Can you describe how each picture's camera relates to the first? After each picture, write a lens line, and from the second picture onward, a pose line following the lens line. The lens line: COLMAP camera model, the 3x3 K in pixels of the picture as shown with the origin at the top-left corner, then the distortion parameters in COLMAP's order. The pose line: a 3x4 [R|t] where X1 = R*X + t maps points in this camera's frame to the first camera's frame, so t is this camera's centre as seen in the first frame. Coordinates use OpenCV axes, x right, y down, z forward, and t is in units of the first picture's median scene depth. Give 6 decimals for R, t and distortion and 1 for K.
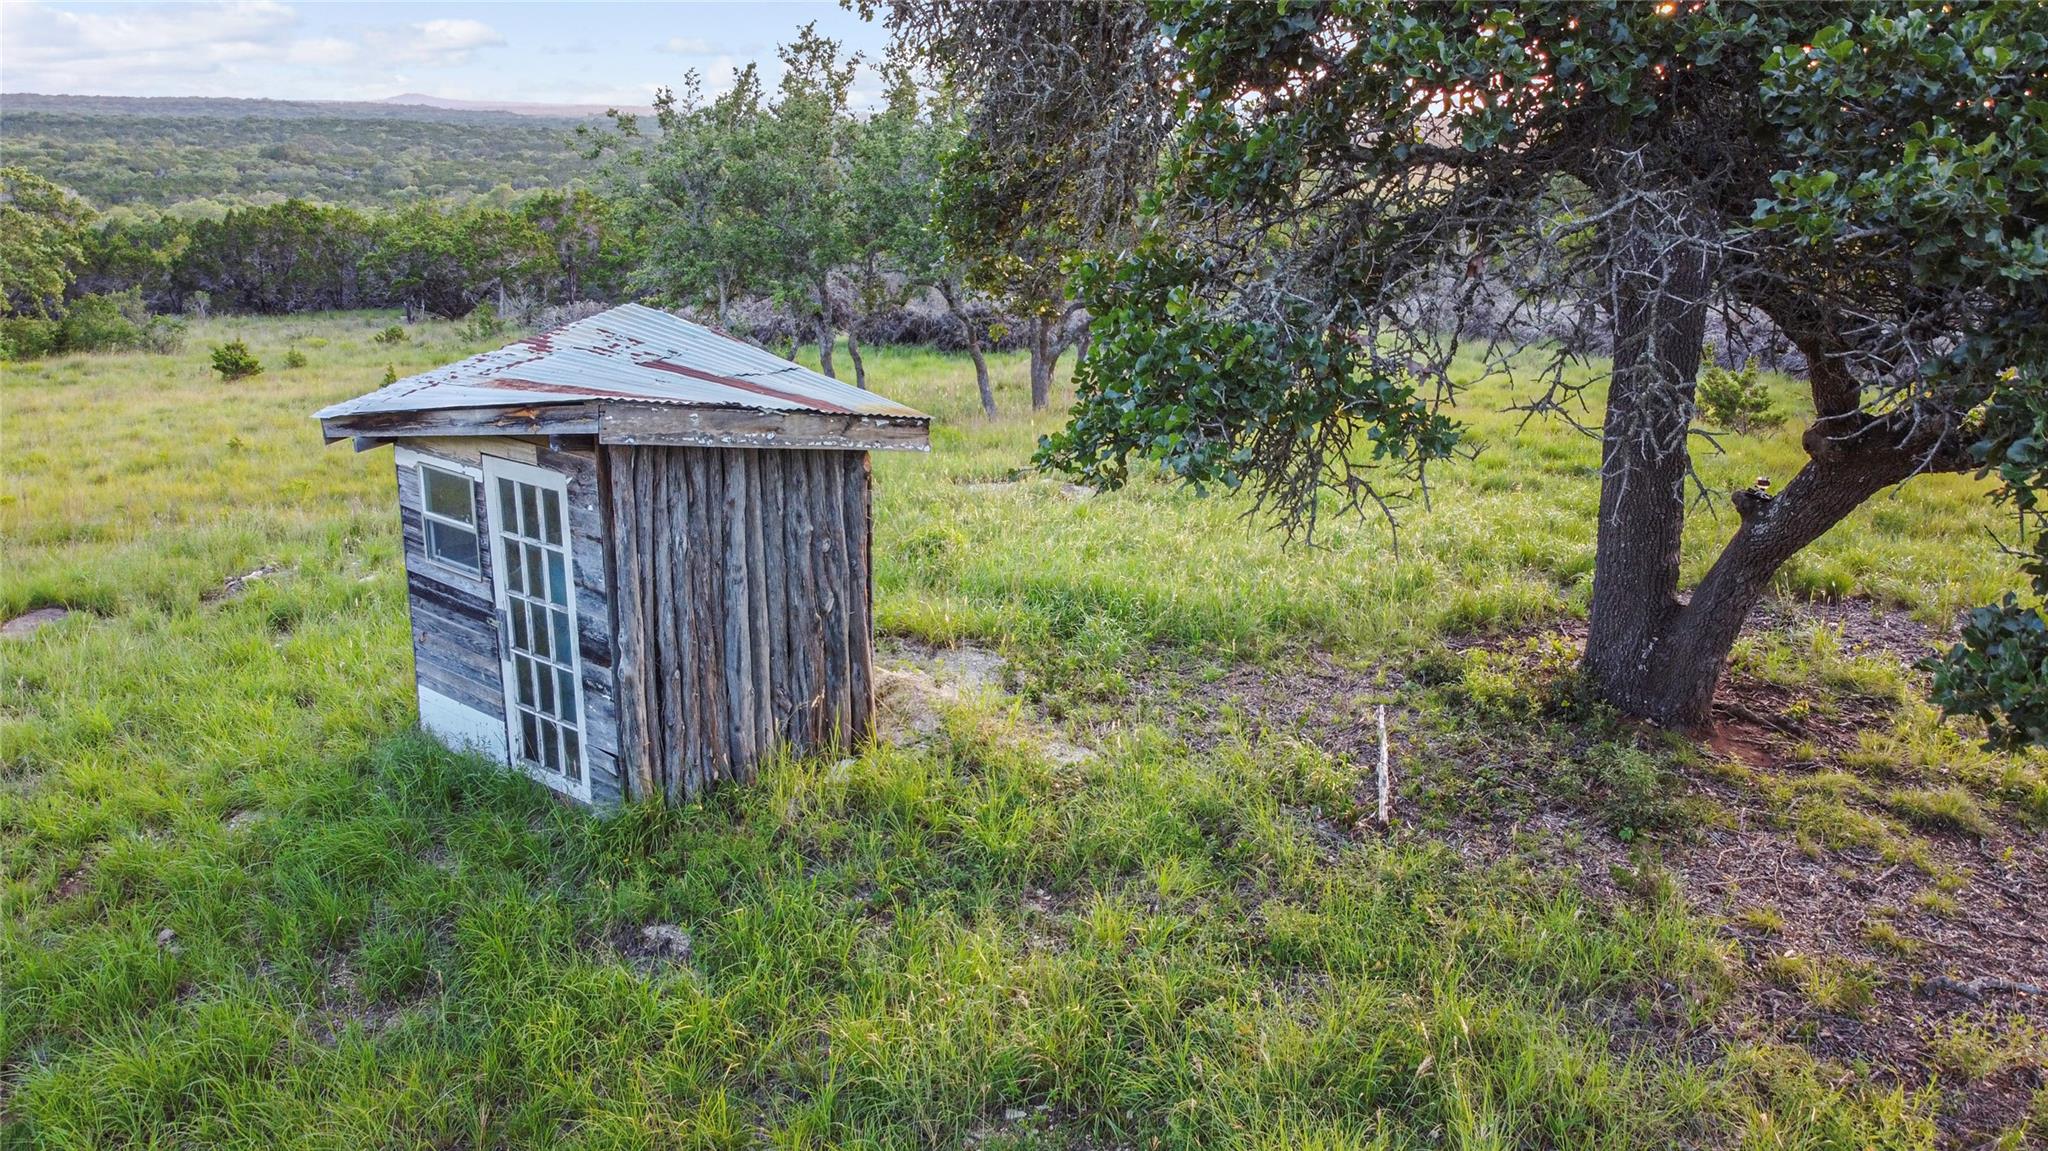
lens RADIAL K [[1554.3, 0, 1043.2], [0, 1554.3, 574.8], [0, 0, 1]] dist [-0.001293, -0.003814]
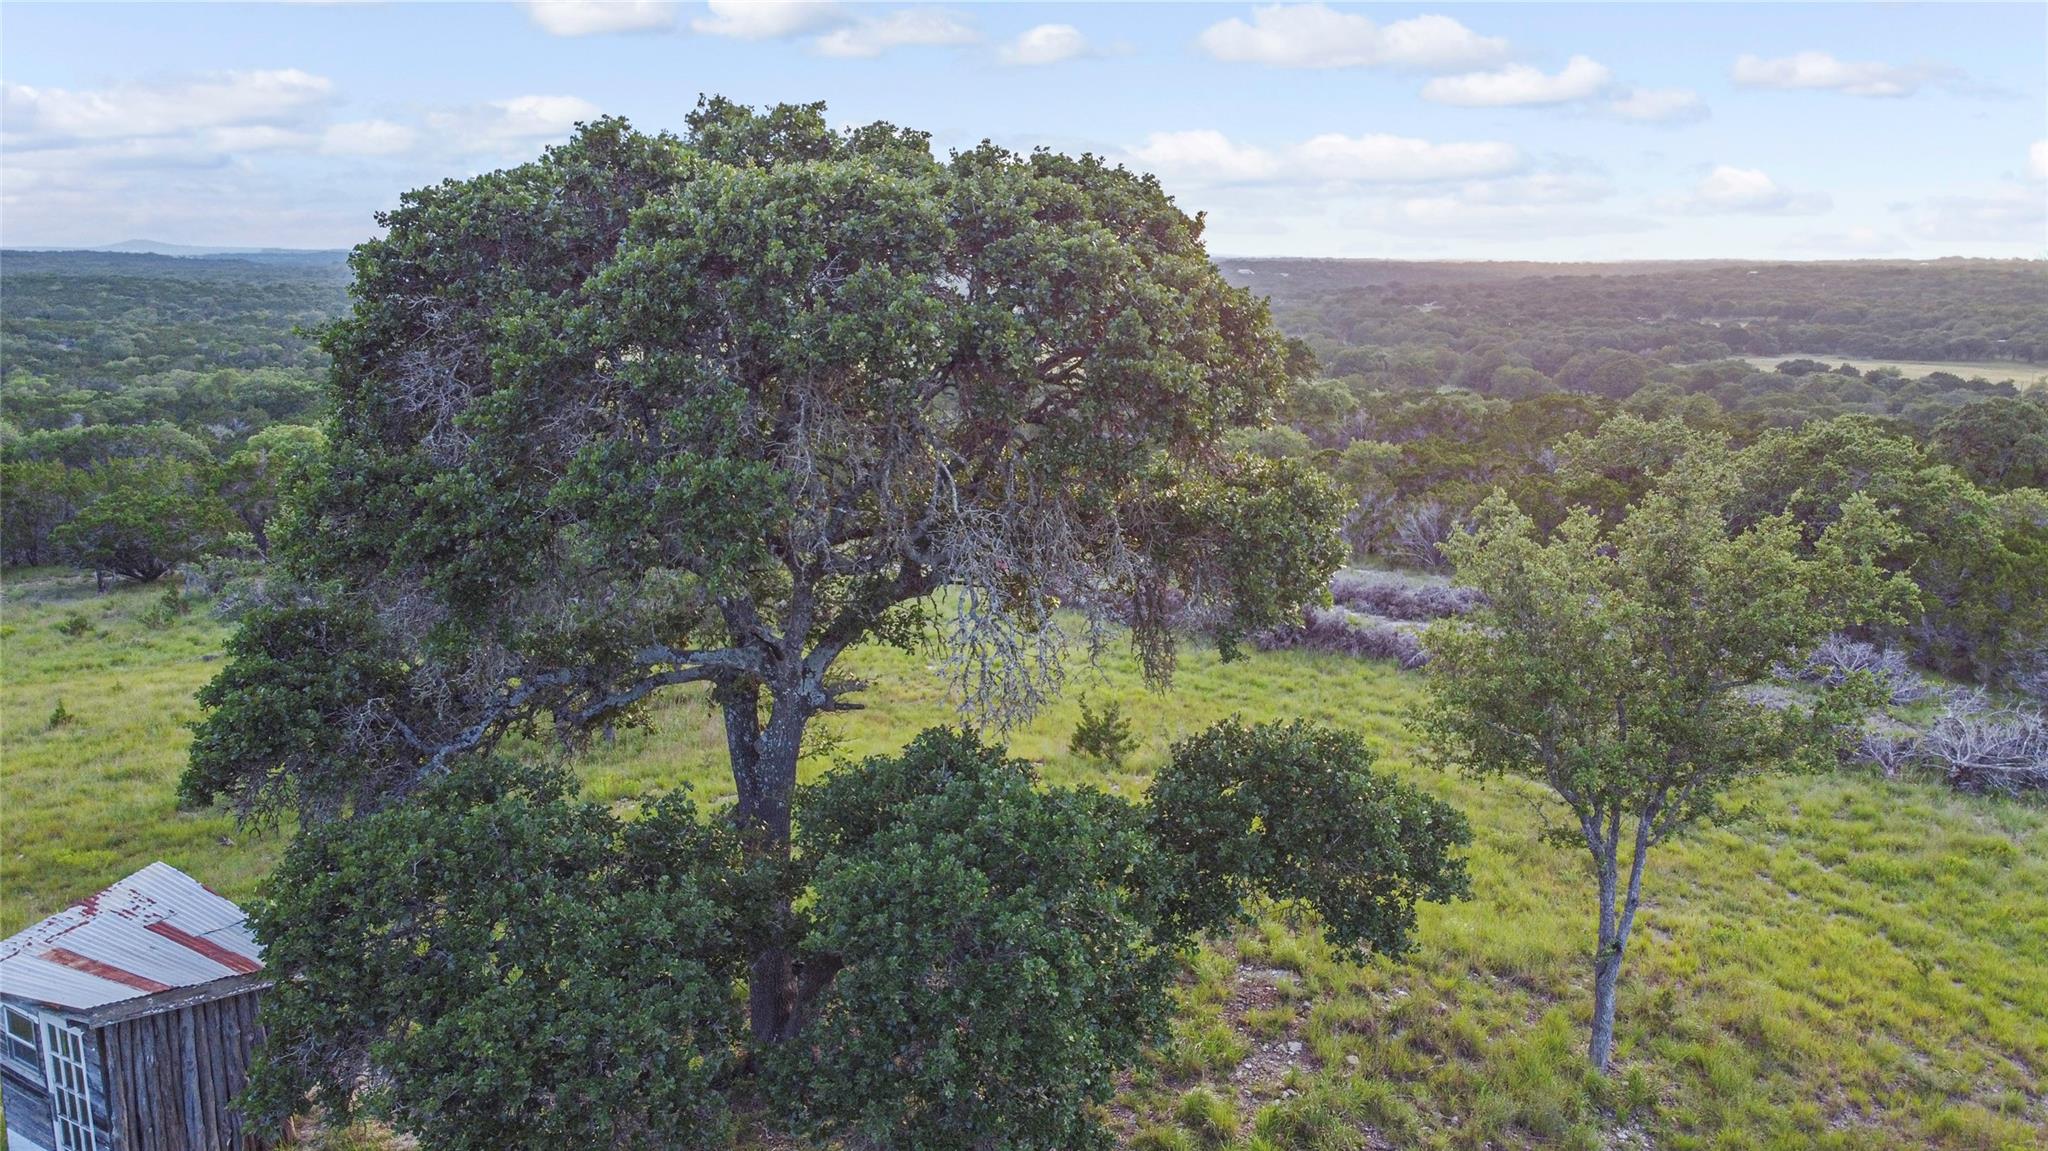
lens RADIAL K [[1554.3, 0, 1037.6], [0, 1554.3, 584.6], [0, 0, 1]] dist [-0.001293, -0.003814]
pose [[0.989594, -0.032737, 0.140114, 0.513754], [0.044132, 0.995897, -0.079006, -0.351770], [-0.136953, 0.084368, 0.986978, -0.909771]]
